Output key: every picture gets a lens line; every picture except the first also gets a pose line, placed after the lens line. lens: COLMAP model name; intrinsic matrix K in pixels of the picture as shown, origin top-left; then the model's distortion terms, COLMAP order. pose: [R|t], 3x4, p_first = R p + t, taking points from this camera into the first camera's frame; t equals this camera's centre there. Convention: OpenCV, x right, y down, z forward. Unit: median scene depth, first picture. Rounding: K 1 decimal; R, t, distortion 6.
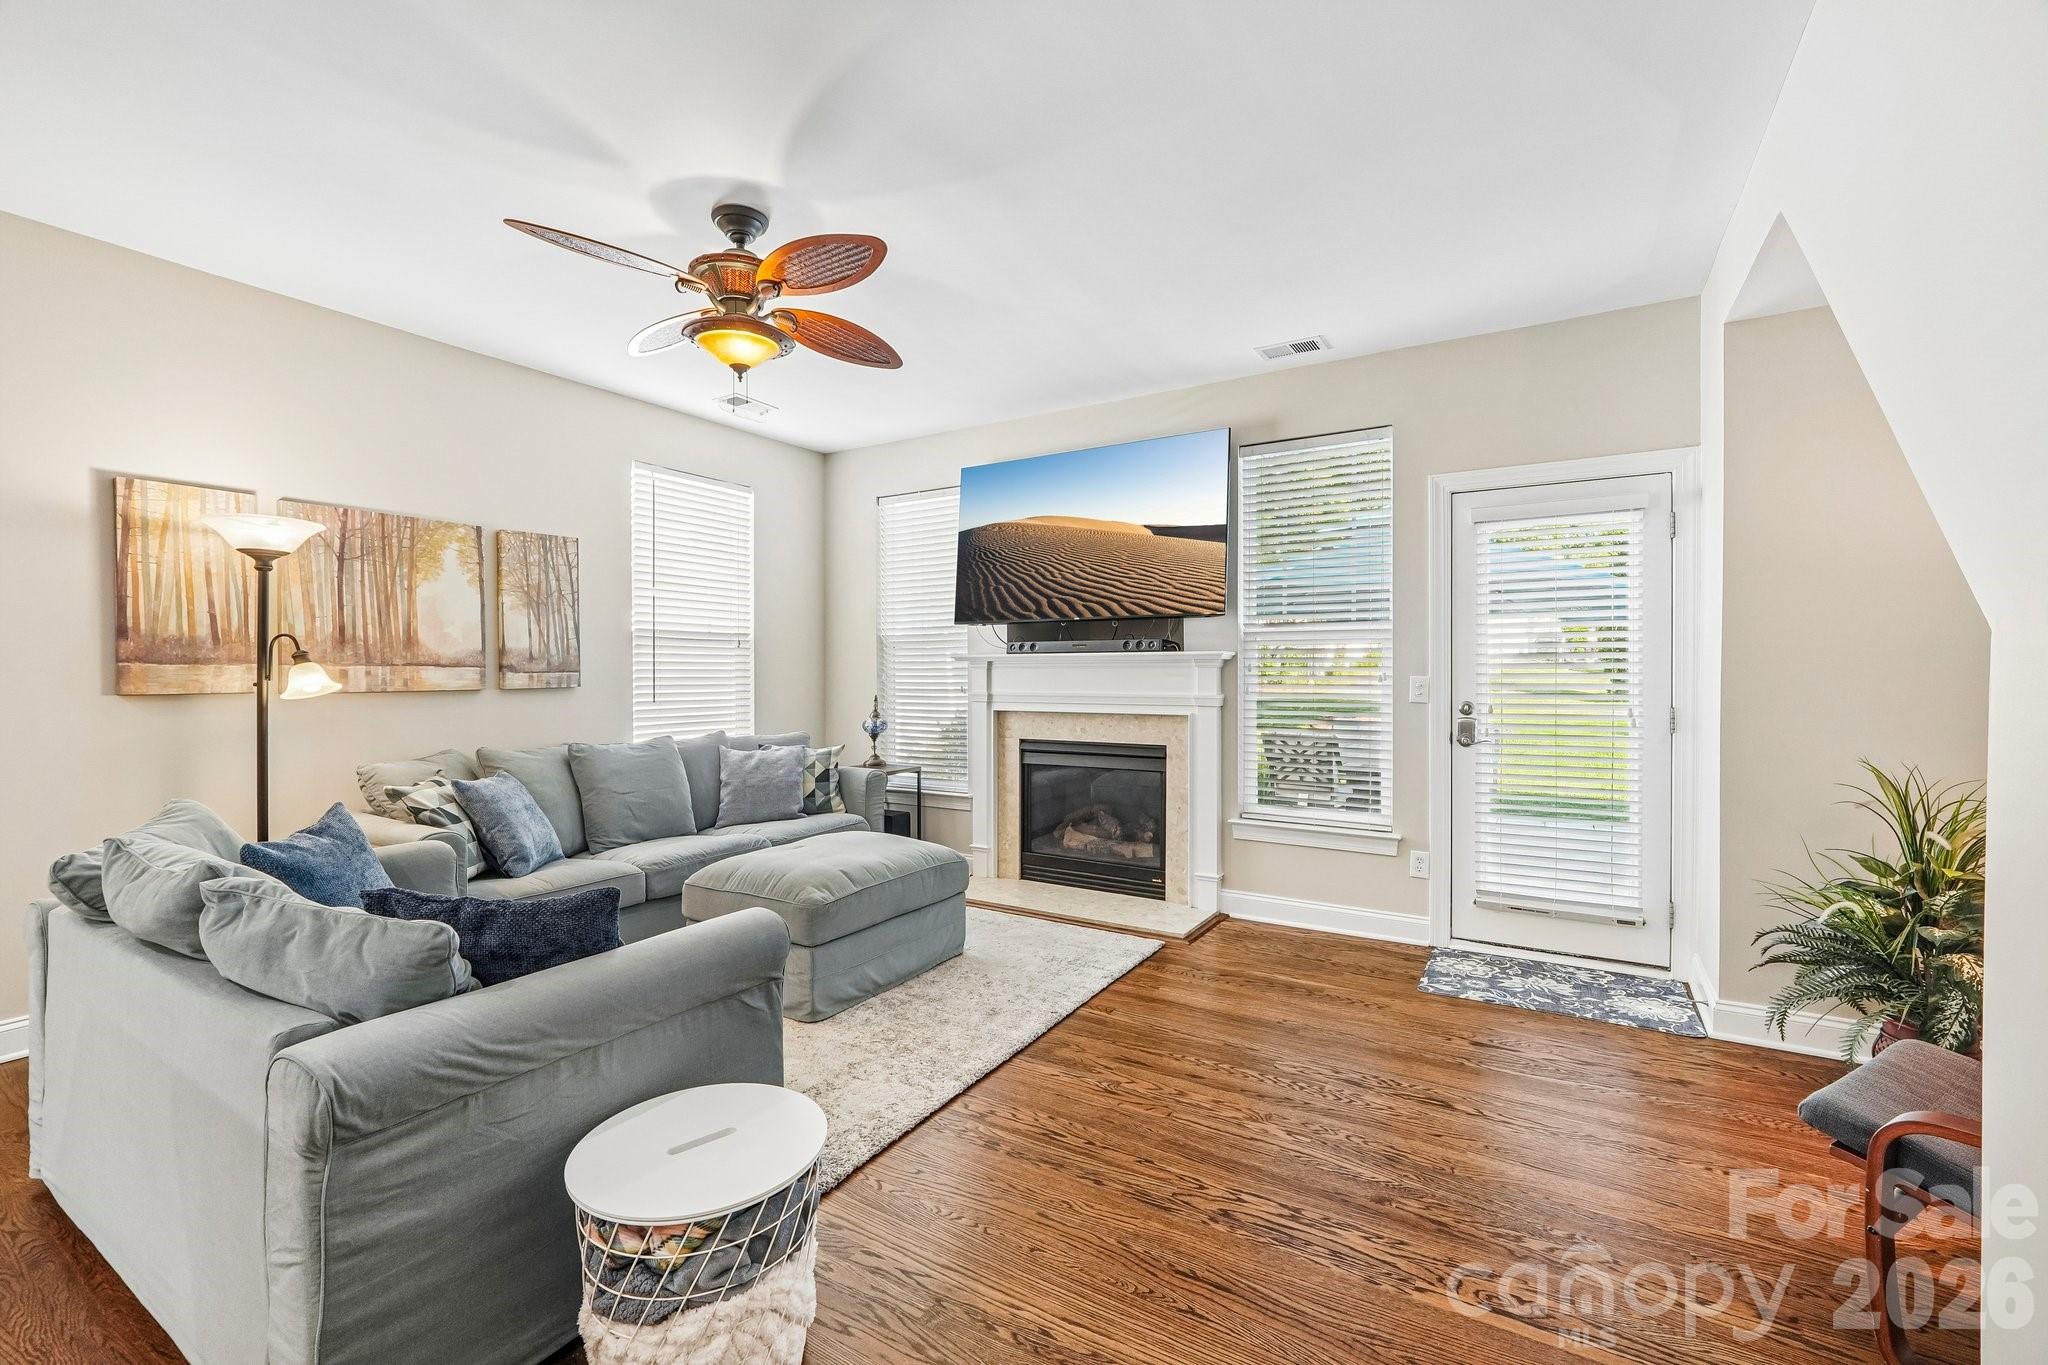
lens RADIAL K [[860.6, 0, 1024.0], [0, 860.6, 676.5], [0, 0, 1]] dist [-0.017017, 0.006915]
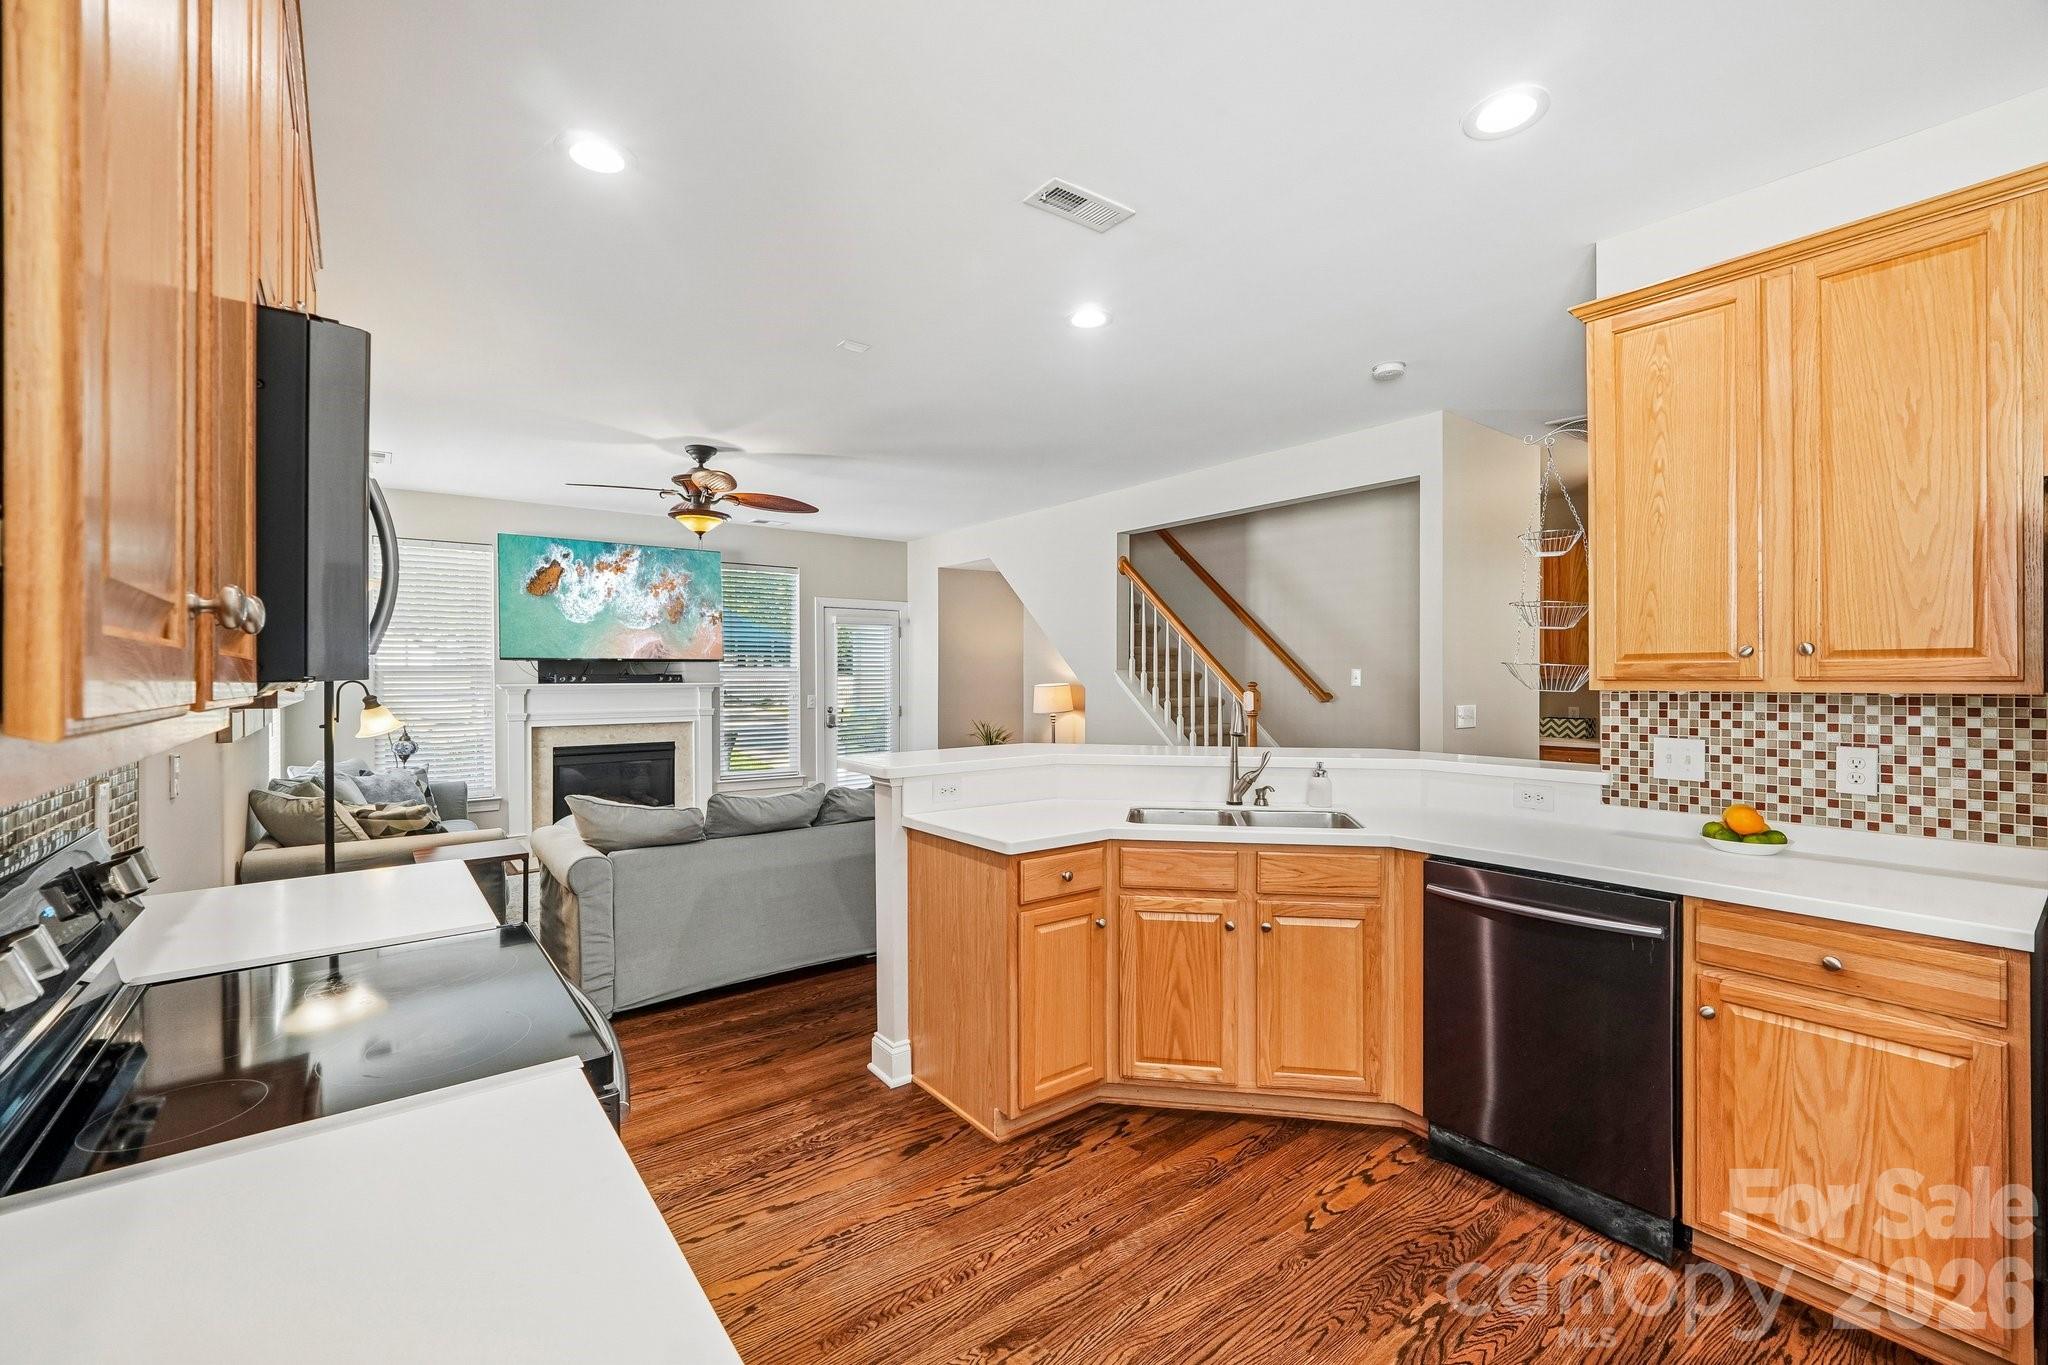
lens RADIAL K [[860.6, 0, 1024.0], [0, 860.6, 676.5], [0, 0, 1]] dist [-0.017017, 0.006915]
pose [[0.350145, -0.000468, 0.936695, -1.245331], [0.007716, 0.999967, -0.002385, -0.035291], [-0.936664, 0.008063, 0.350137, -0.179525]]
